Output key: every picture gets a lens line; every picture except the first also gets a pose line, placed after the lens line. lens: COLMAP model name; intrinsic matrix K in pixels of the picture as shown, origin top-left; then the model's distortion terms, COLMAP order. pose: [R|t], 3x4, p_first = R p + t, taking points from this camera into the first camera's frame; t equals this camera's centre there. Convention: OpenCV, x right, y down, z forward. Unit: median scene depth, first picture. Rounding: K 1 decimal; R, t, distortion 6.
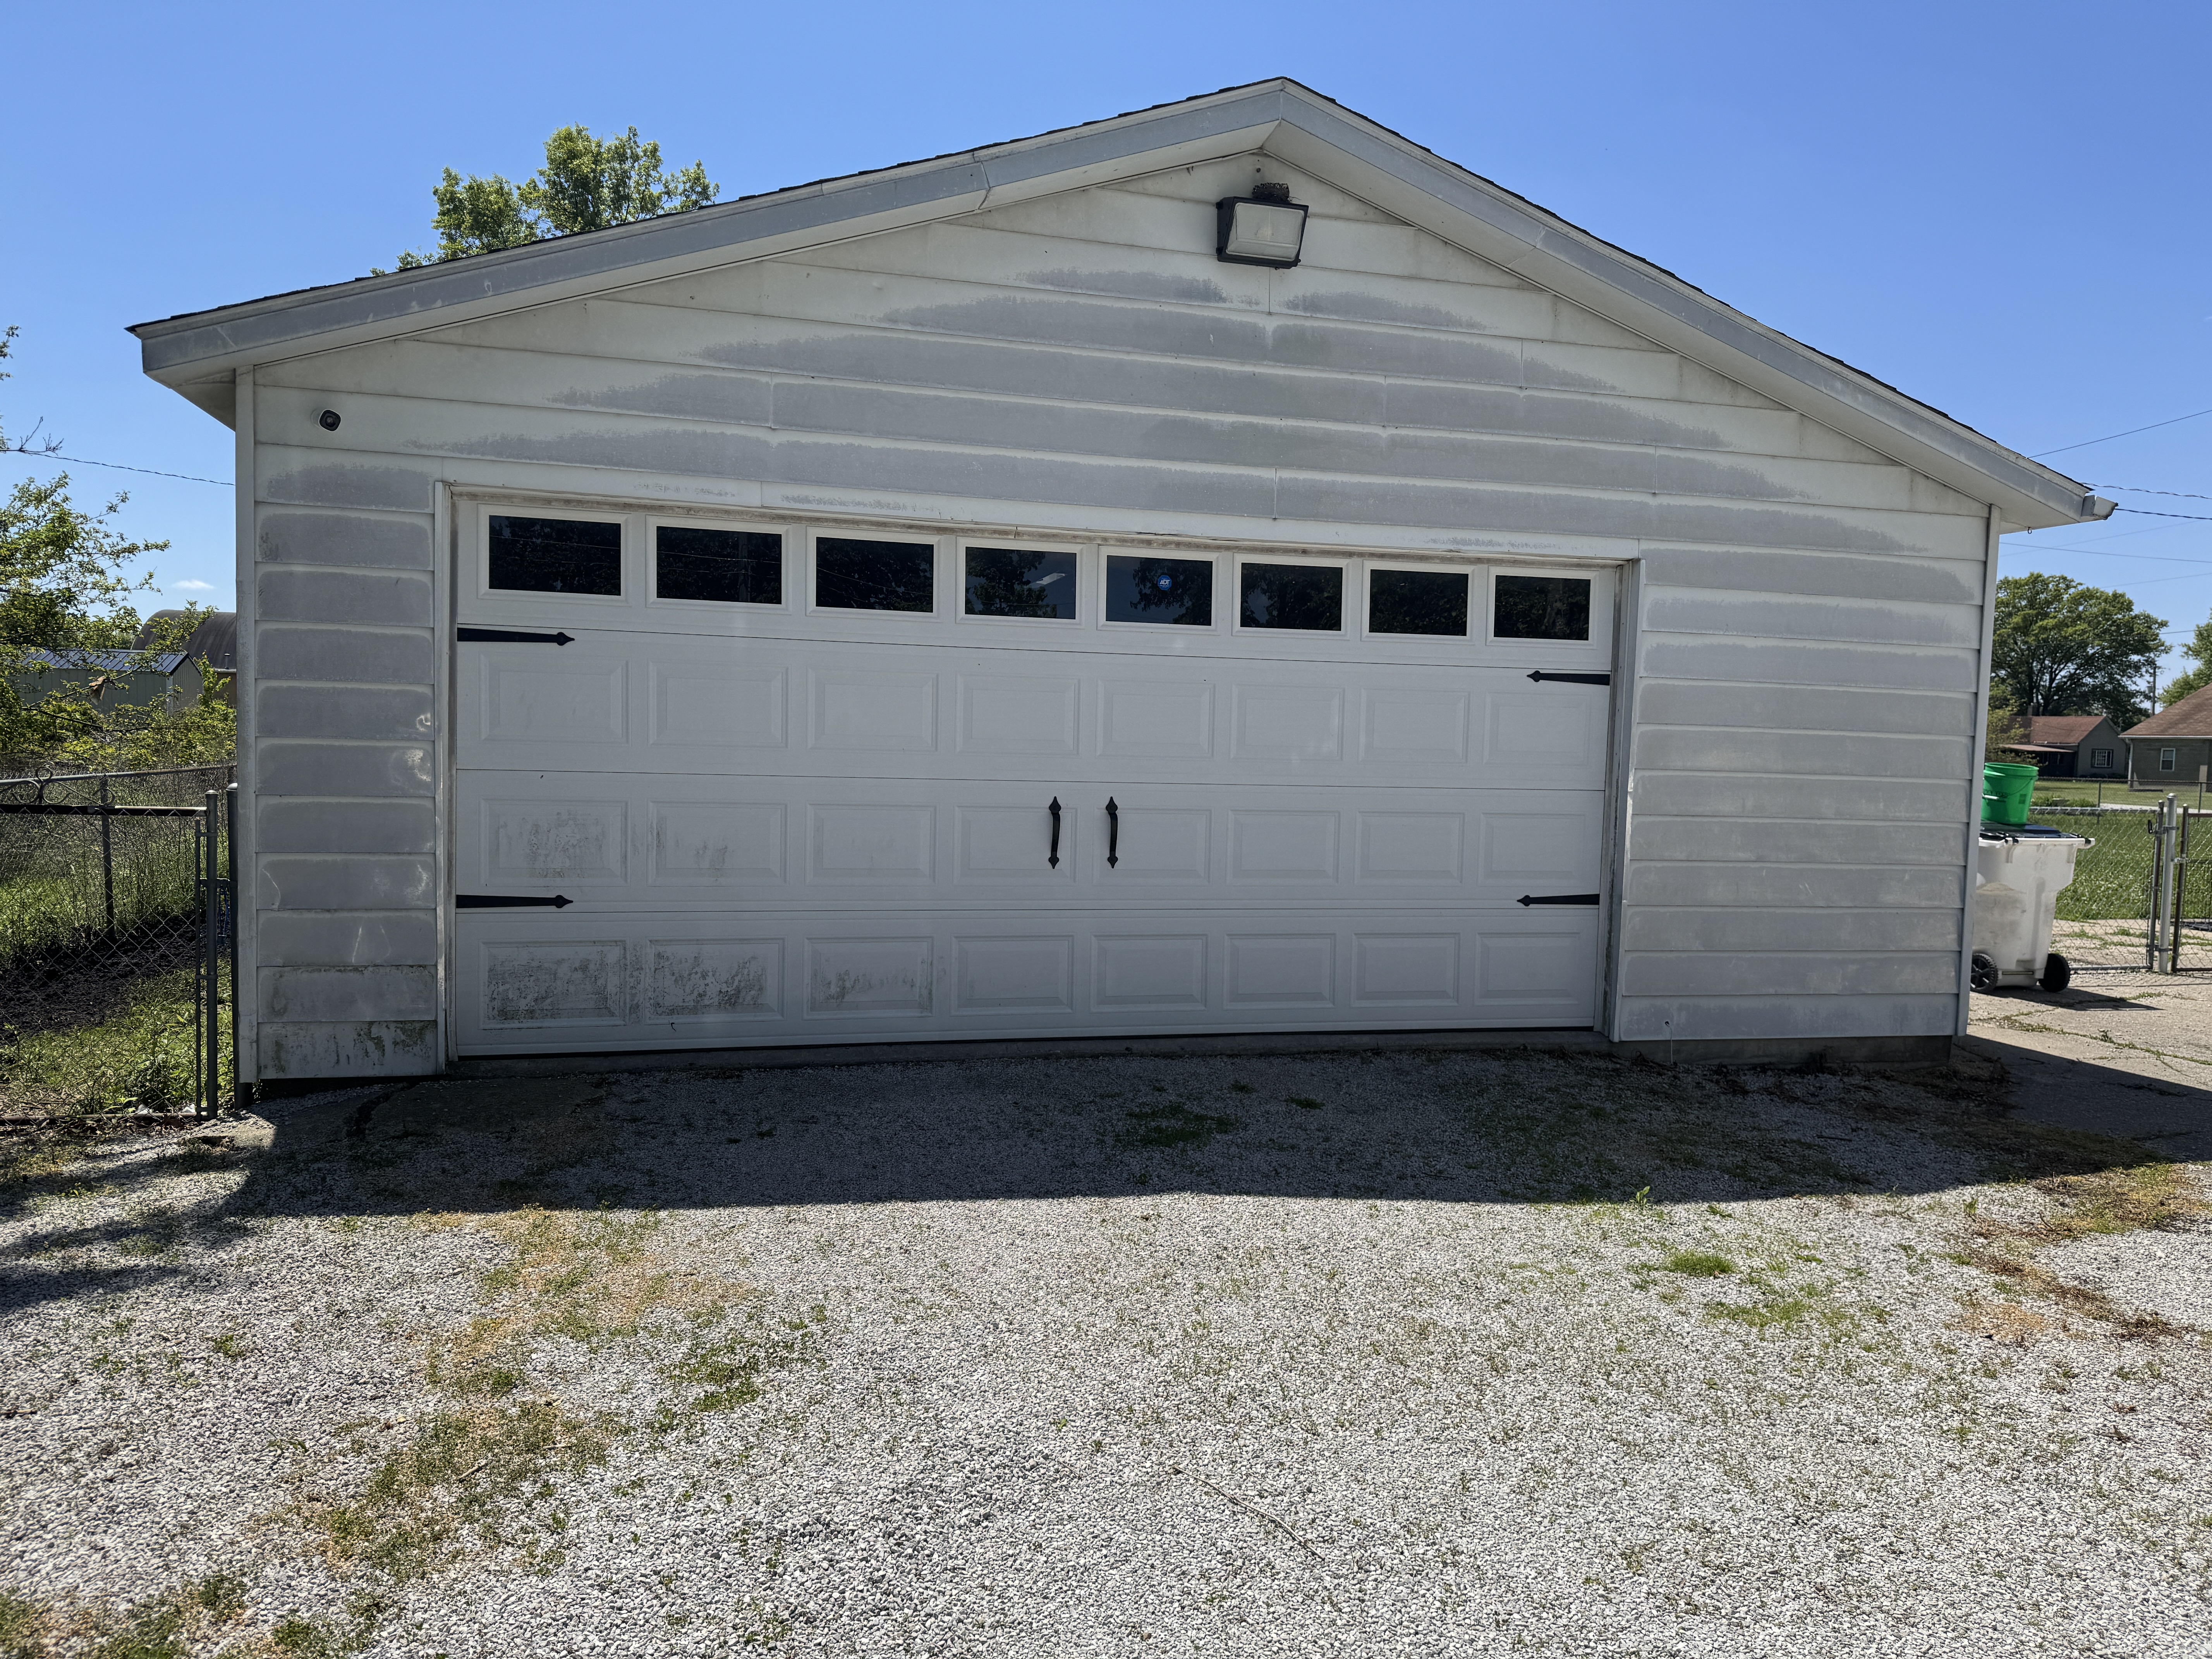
lens RADIAL K [[1514.1, 0, 1113.6], [0, 1514.1, 830.4], [0, 0, 1]] dist [0.077363, -0.102399]
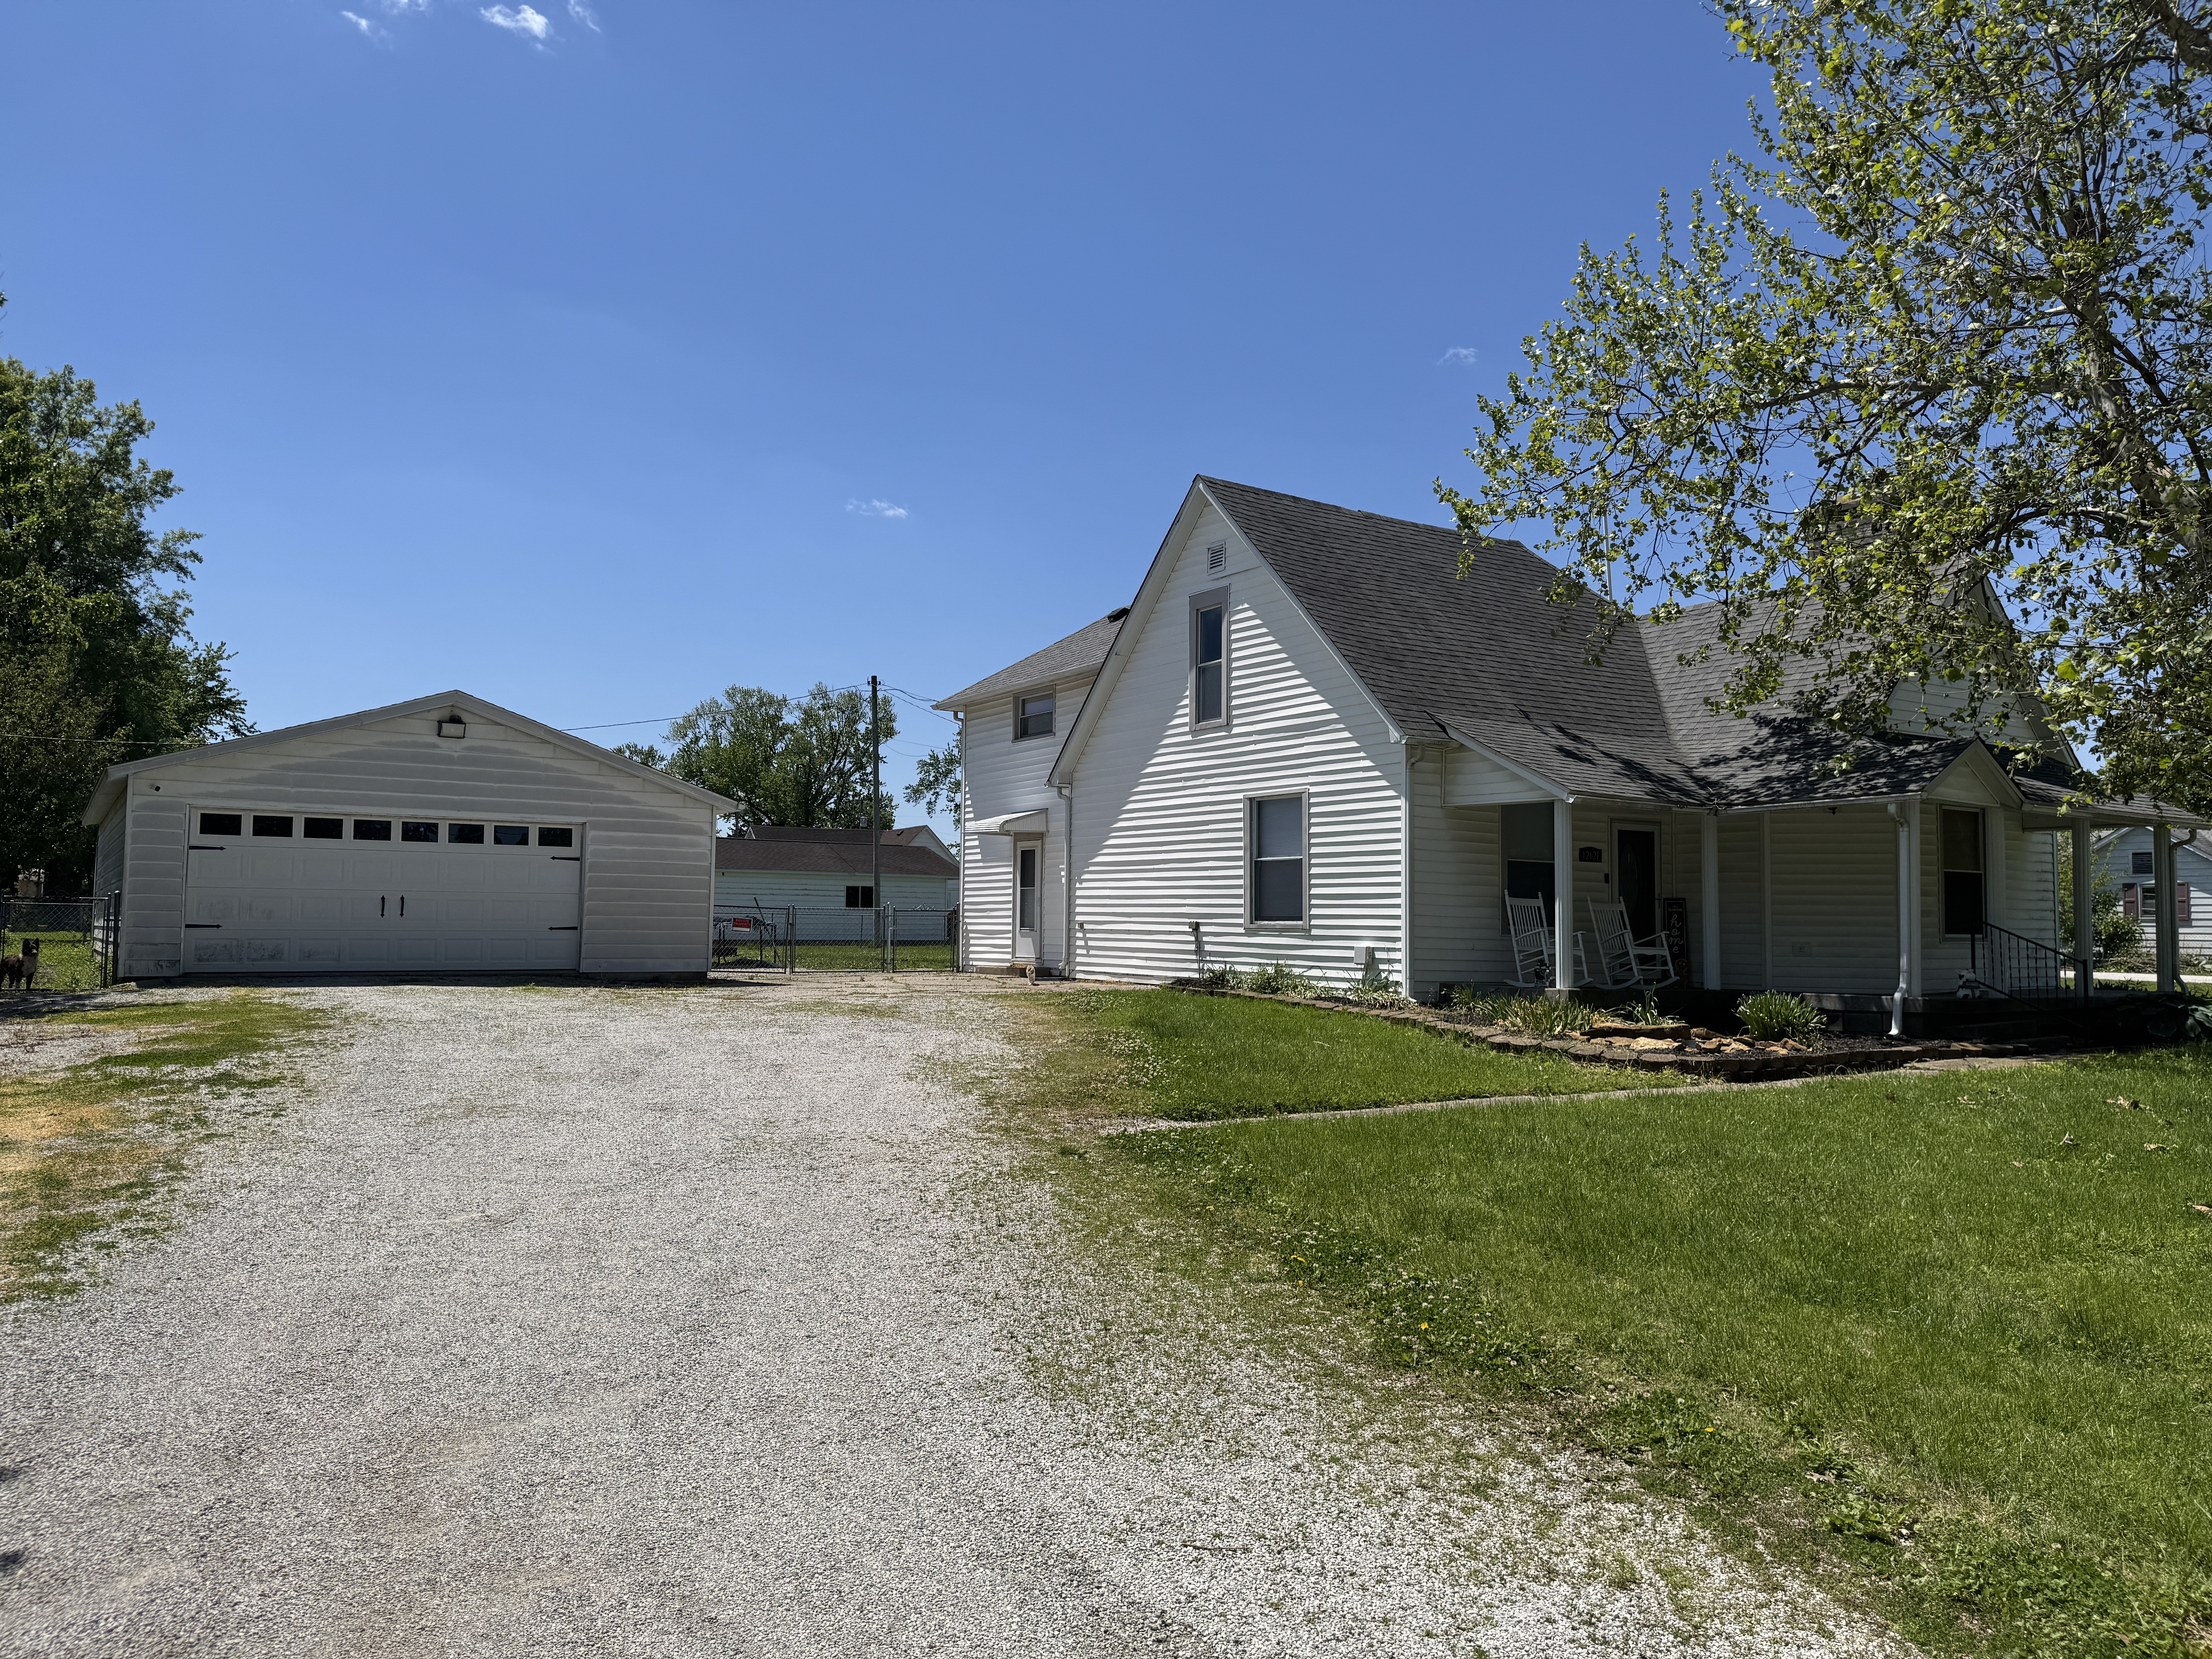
lens RADIAL K [[1508.4, 0, 1088.8], [0, 1508.4, 832.7], [0, 0, 1]] dist [0.116229, -0.186994]
pose [[0.949007, -0.001154, 0.315252, 0.346958], [0.042330, 0.991404, -0.123796, 0.304477], [-0.312400, 0.130828, 0.940899, -2.489848]]
